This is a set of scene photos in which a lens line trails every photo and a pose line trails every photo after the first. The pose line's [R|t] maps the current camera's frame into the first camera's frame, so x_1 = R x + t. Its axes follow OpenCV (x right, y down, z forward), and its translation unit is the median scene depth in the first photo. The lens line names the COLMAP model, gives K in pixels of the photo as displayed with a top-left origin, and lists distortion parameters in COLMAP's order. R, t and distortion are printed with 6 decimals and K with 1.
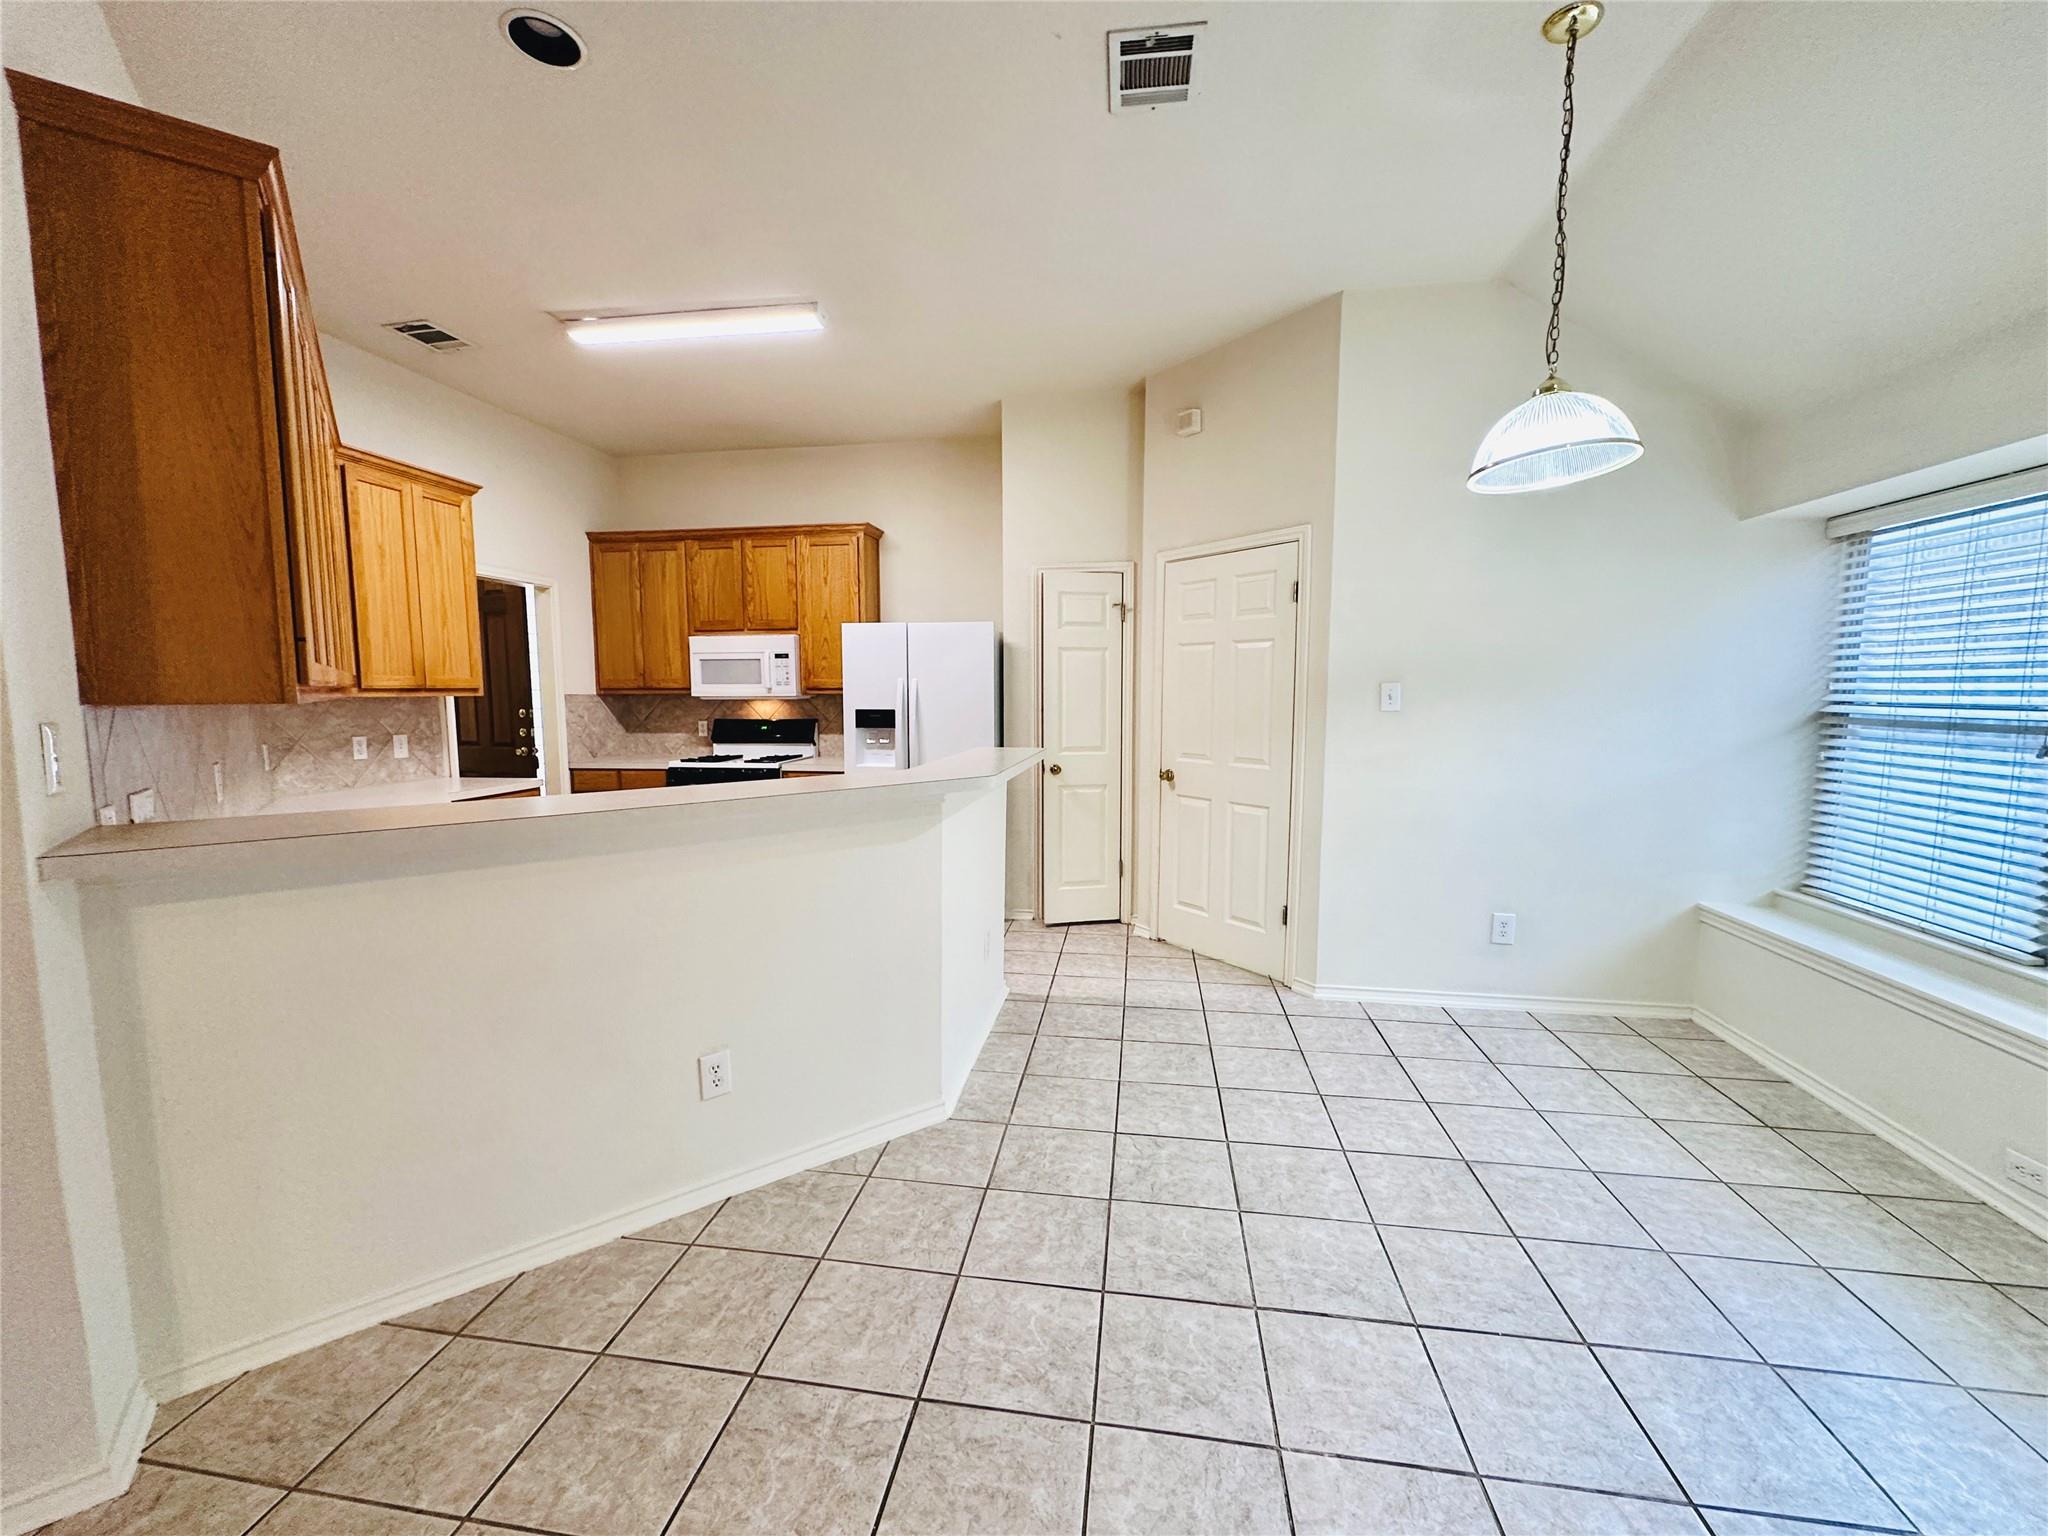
lens RADIAL K [[813.1, 0, 1021.7], [0, 813.1, 766.7], [0, 0, 1]] dist [-0.003594, 0.000779]
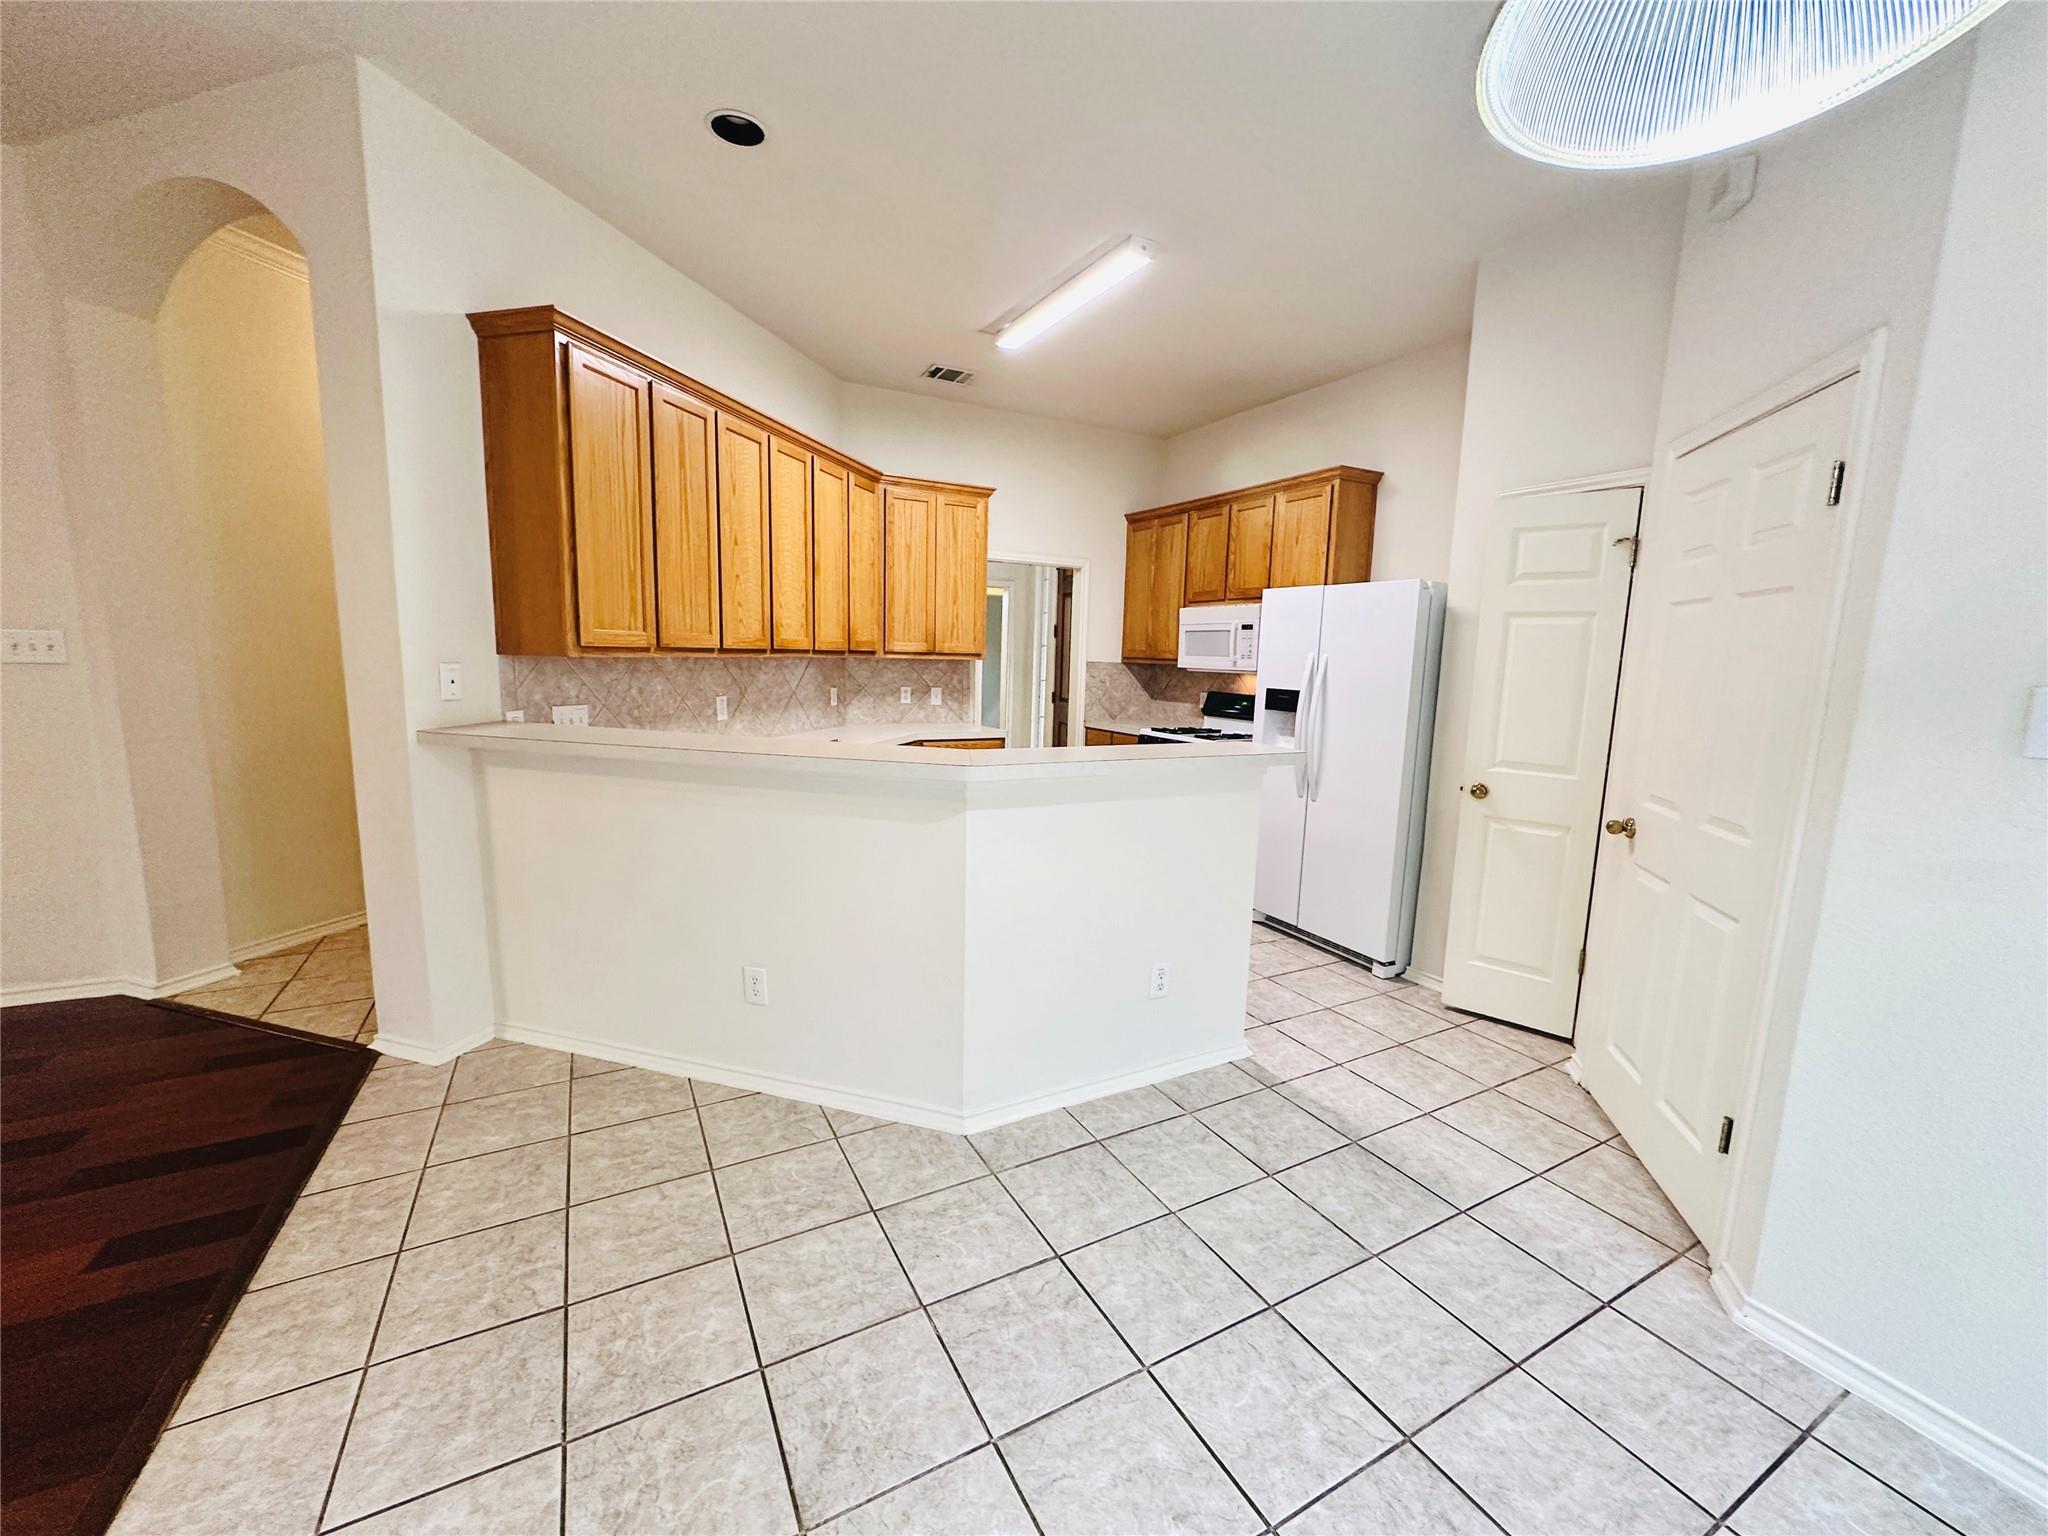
lens RADIAL K [[813.1, 0, 1021.7], [0, 813.1, 766.7], [0, 0, 1]] dist [-0.003594, 0.000779]
pose [[0.602310, 0.130574, -0.787511, 0.350956], [-0.104875, 0.990924, 0.084090, -0.034287], [0.791343, 0.031942, 0.610537, 0.276058]]
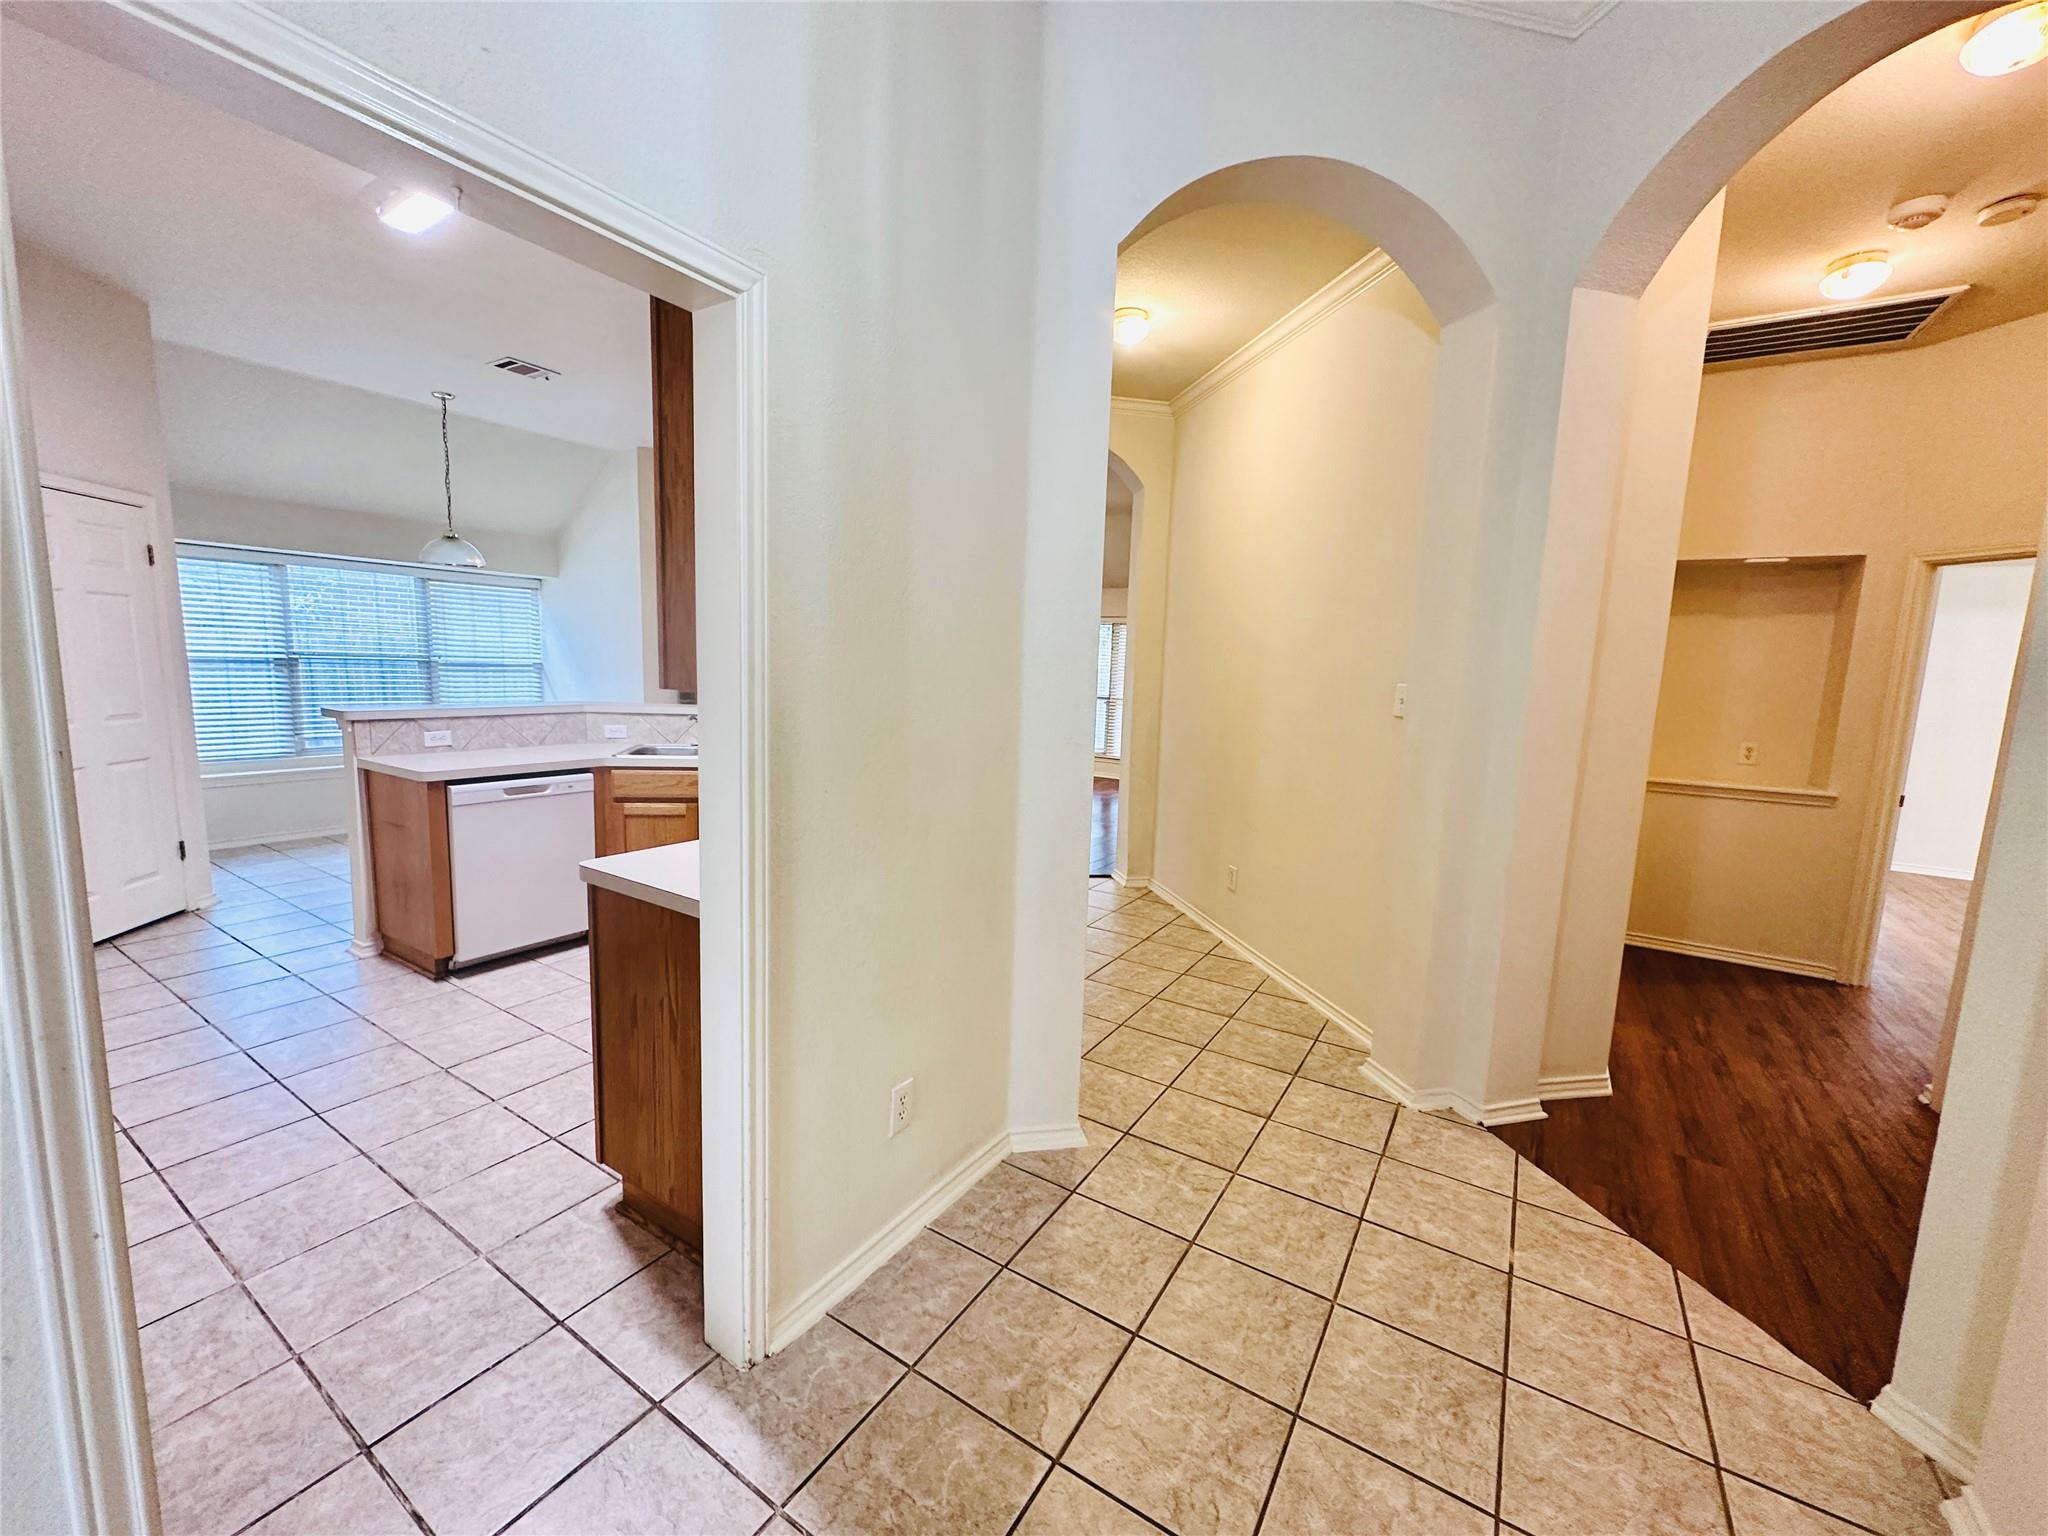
lens RADIAL K [[813.1, 0, 1021.7], [0, 813.1, 766.7], [0, 0, 1]] dist [-0.003594, 0.000779]
pose [[-0.914852, -0.080259, 0.395733, -0.946835], [0.006501, 0.976992, 0.213175, -0.128218], [-0.403737, 0.197596, -0.893282, 1.235477]]
